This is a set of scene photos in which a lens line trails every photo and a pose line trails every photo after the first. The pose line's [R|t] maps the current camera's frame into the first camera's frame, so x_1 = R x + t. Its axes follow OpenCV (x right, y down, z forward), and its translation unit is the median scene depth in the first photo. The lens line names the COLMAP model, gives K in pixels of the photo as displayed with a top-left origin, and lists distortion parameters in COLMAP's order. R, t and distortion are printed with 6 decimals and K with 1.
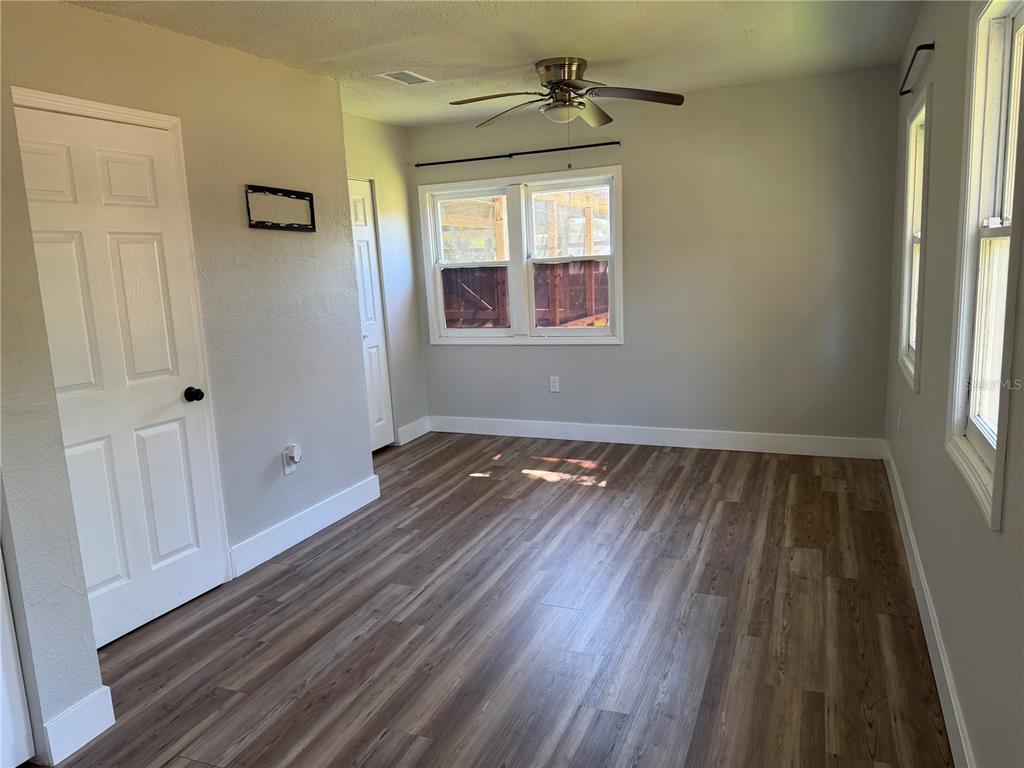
lens RADIAL K [[725.5, 0, 518.1], [0, 725.5, 386.9], [0, 0, 1]] dist [0.090771, -0.127524]
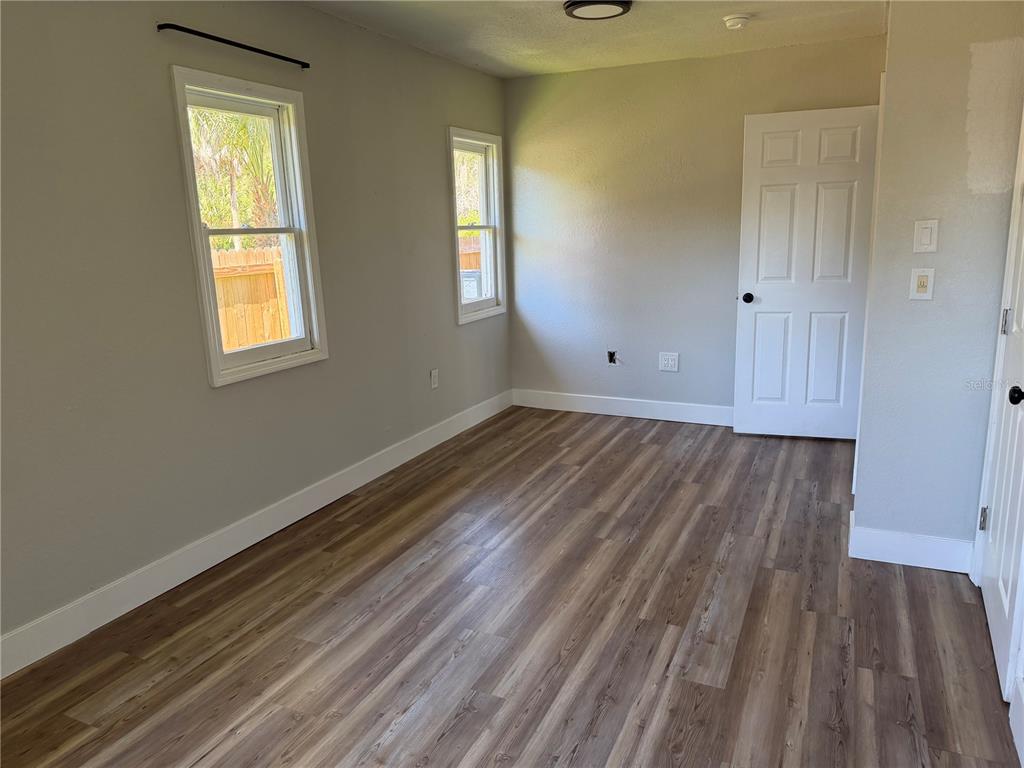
lens RADIAL K [[725.5, 0, 518.1], [0, 725.5, 386.9], [0, 0, 1]] dist [0.090771, -0.127524]
pose [[-0.996083, 0.070986, 0.052731, -0.046680], [0.085581, 0.923959, 0.372794, -0.301521], [-0.022259, 0.375846, -0.926415, 1.784148]]
